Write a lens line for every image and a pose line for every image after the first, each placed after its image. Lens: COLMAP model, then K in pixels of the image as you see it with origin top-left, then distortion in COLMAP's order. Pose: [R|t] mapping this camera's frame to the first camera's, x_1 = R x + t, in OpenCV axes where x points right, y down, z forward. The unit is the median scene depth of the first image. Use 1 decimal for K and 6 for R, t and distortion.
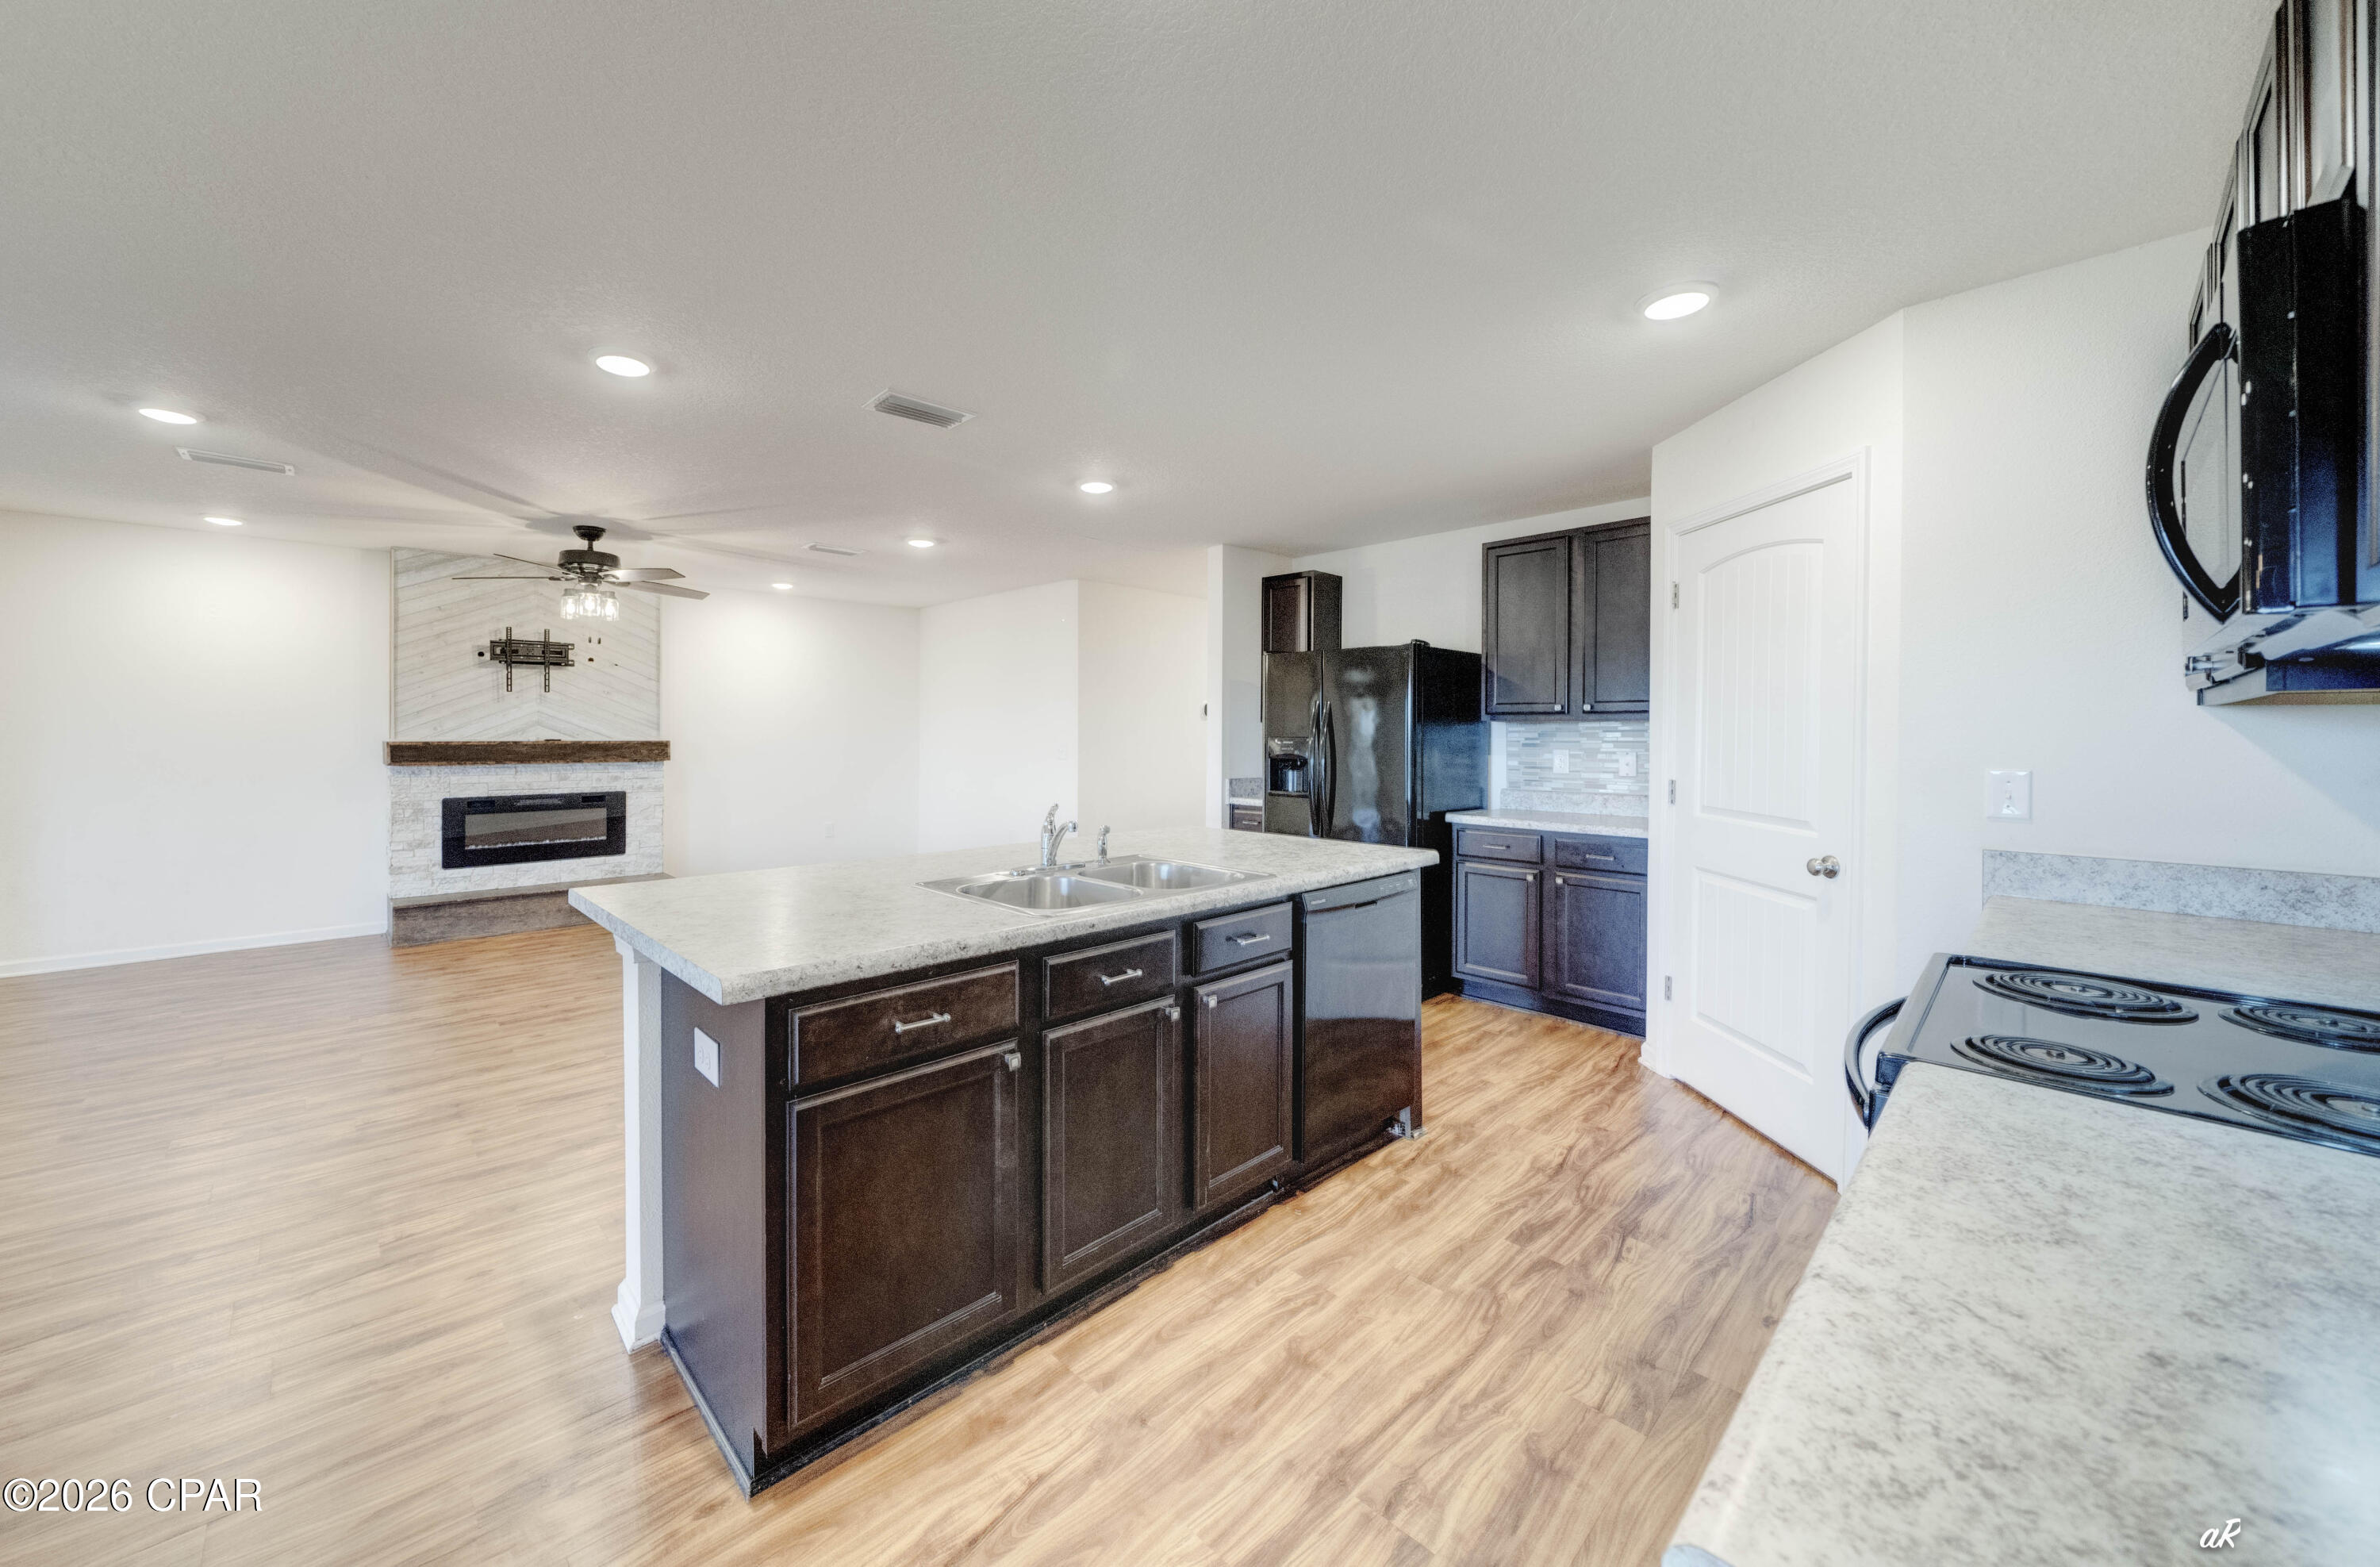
lens RADIAL K [[906.6, 0, 1098.7], [0, 906.6, 734.3], [0, 0, 1]] dist [0.005339, -0.000534]
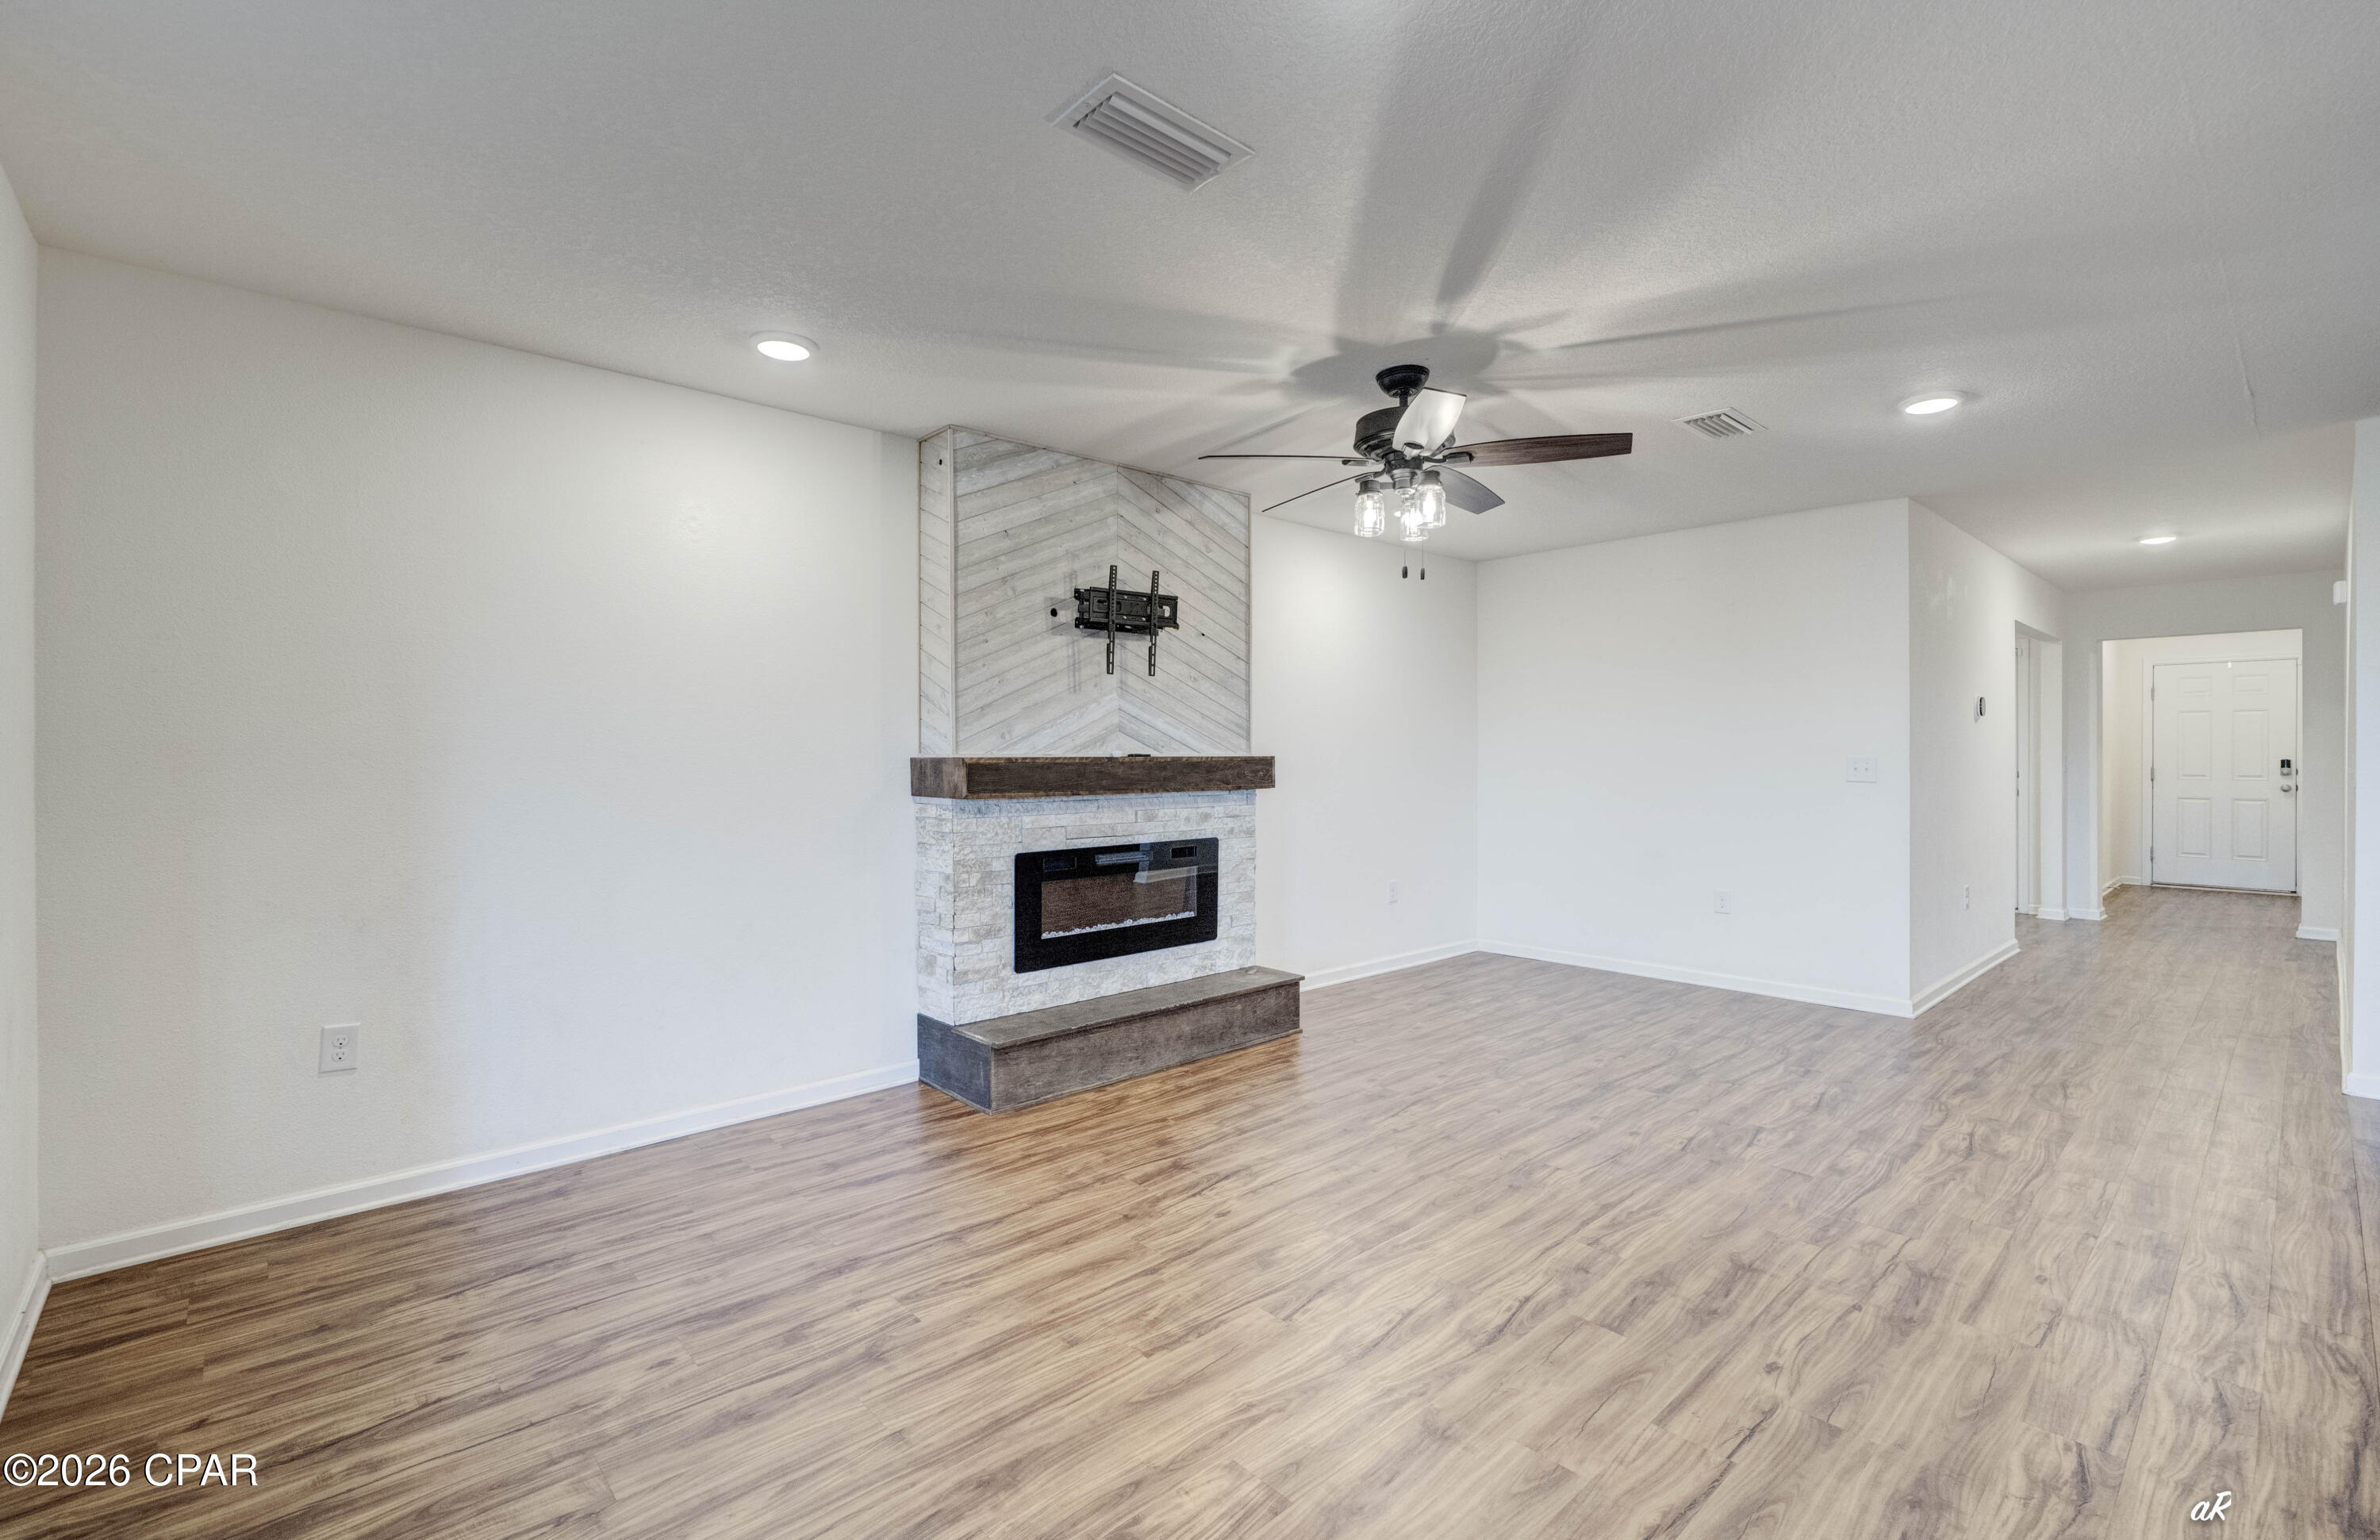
lens RADIAL K [[1056.1, 0, 1167.9], [0, 1056.1, 761.3], [0, 0, 1]] dist [-0.001665, 0.001077]
pose [[0.999893, -0.005501, 0.013557, -0.717655], [0.005420, 0.999967, 0.006037, 0.007497], [-0.013590, -0.005963, 0.999890, 0.352125]]
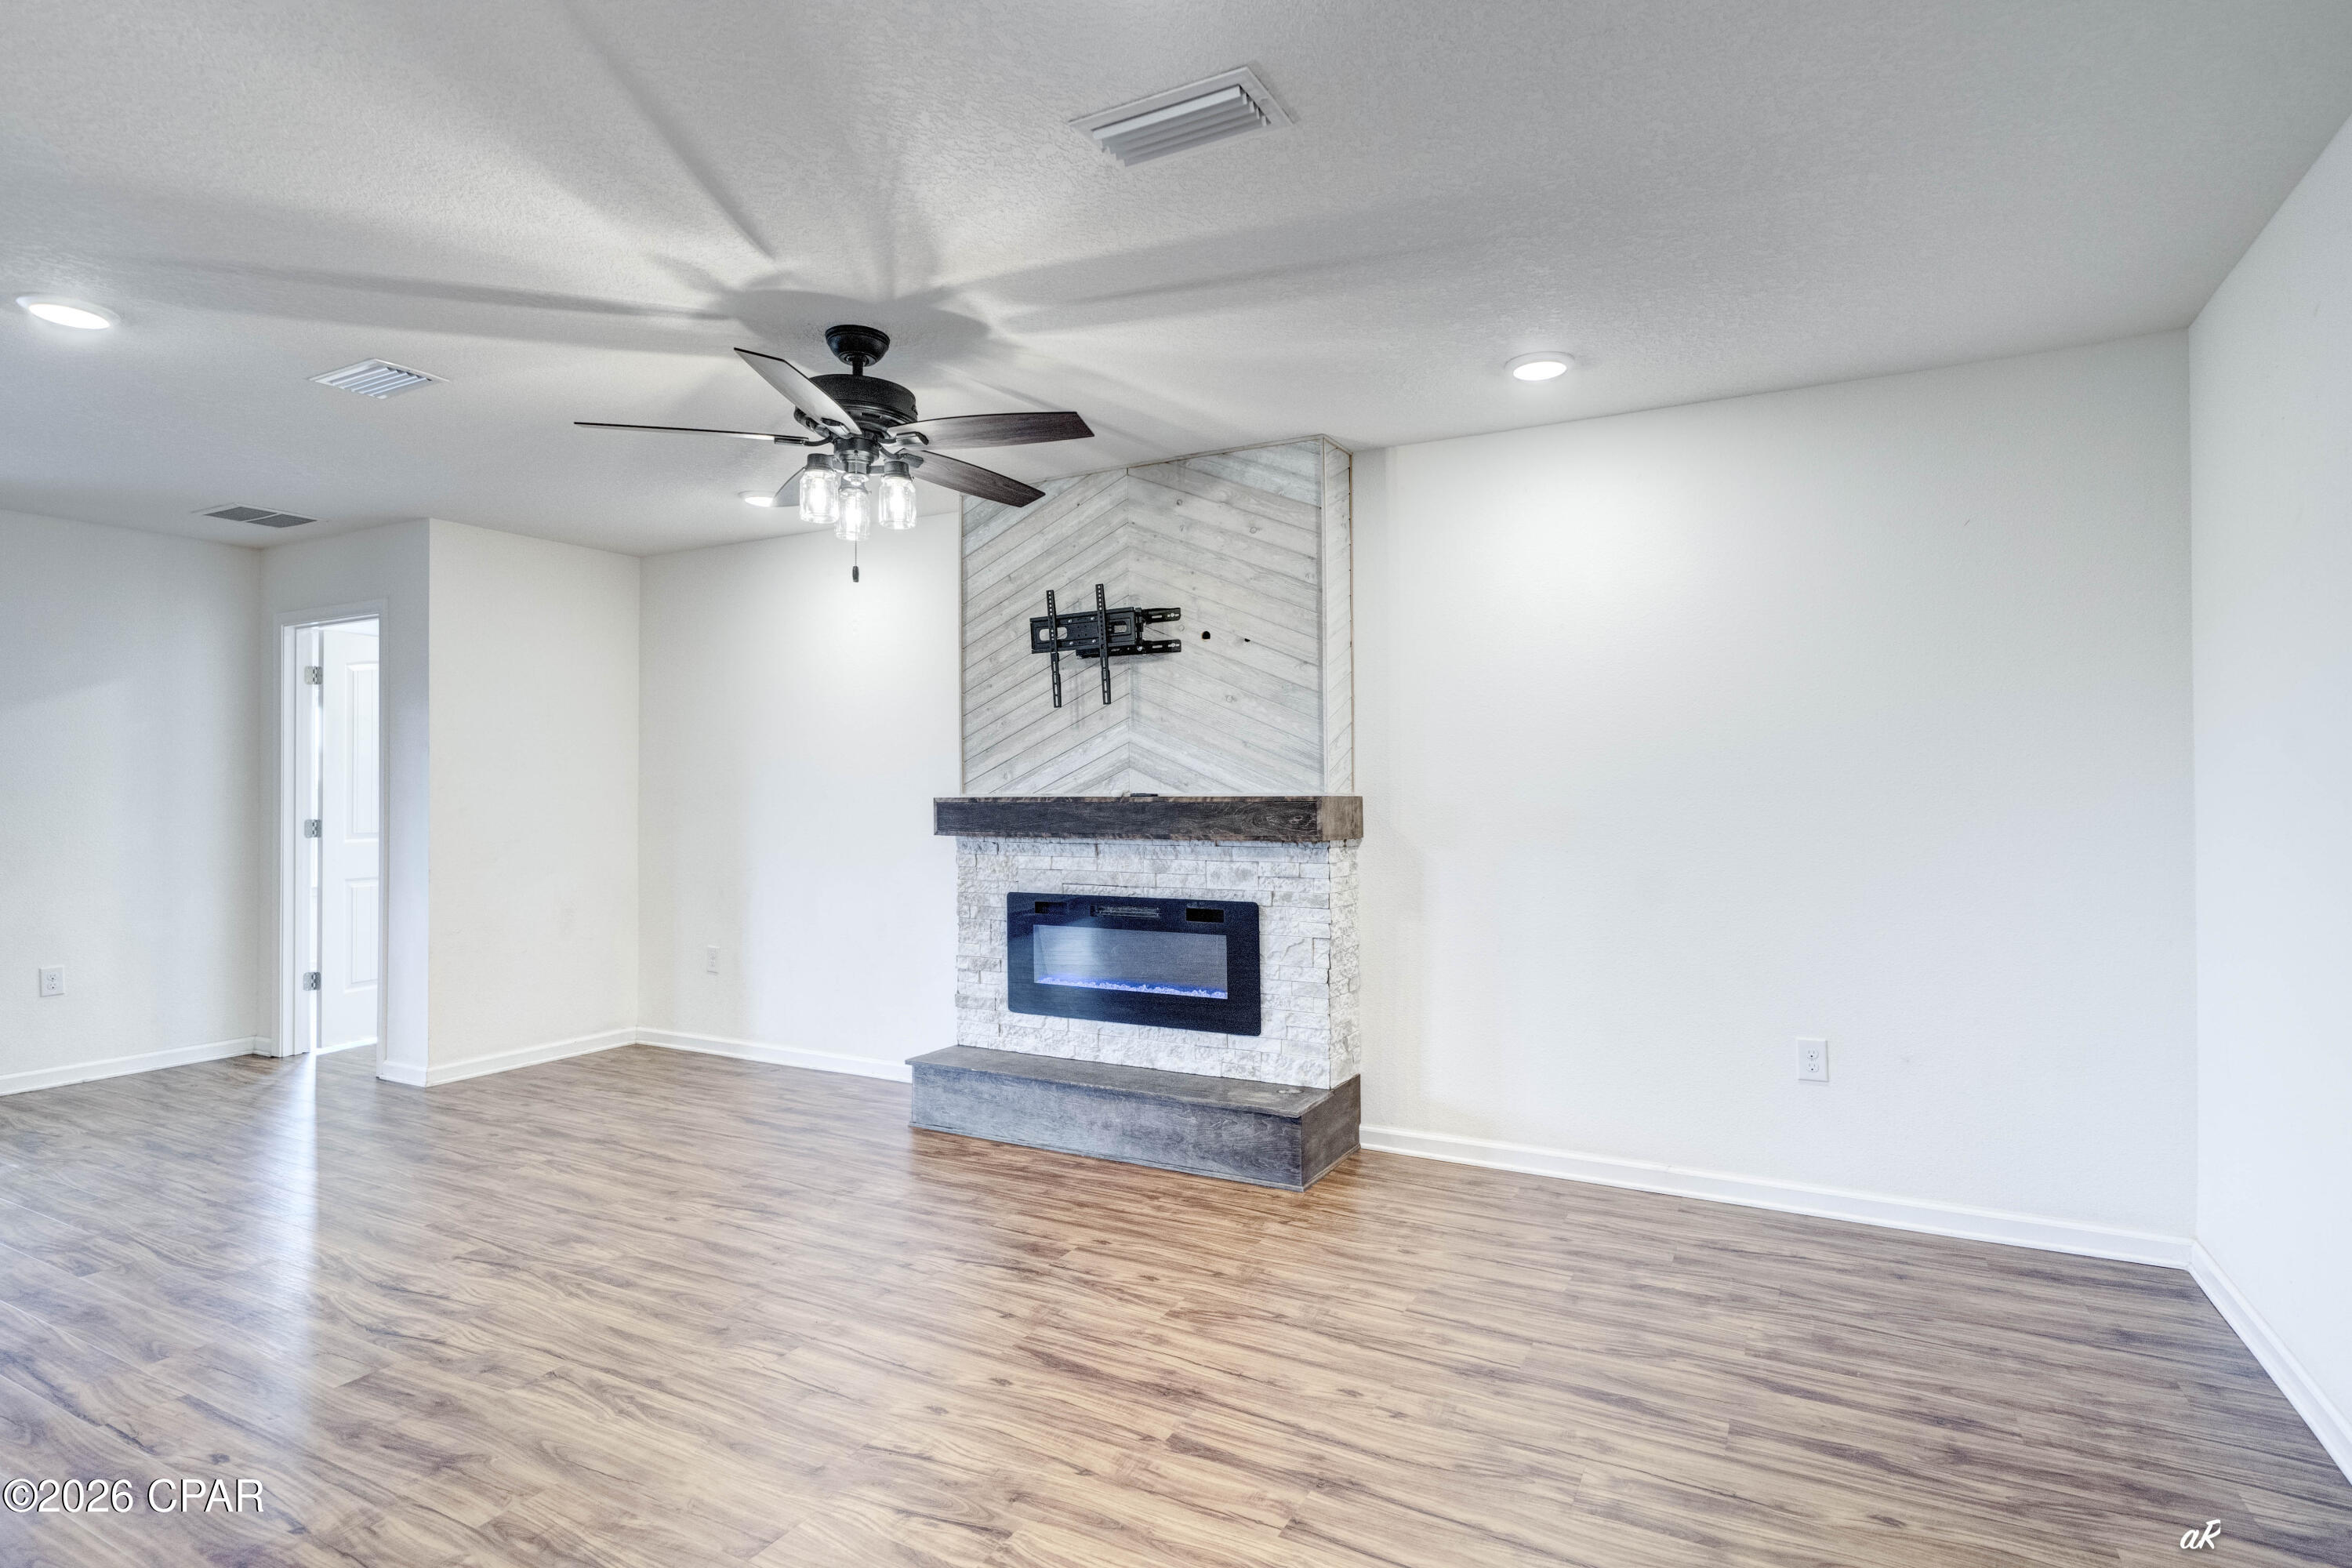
lens RADIAL K [[1191.5, 0, 1176.0], [0, 1191.5, 784.4], [0, 0, 1]] dist [0.001233, -0.000729]
pose [[0.342305, -0.011679, -0.939516, 0.064915], [0.002621, 0.999931, -0.011475, 0.009841], [0.939585, 0.001465, 0.342312, 0.948555]]
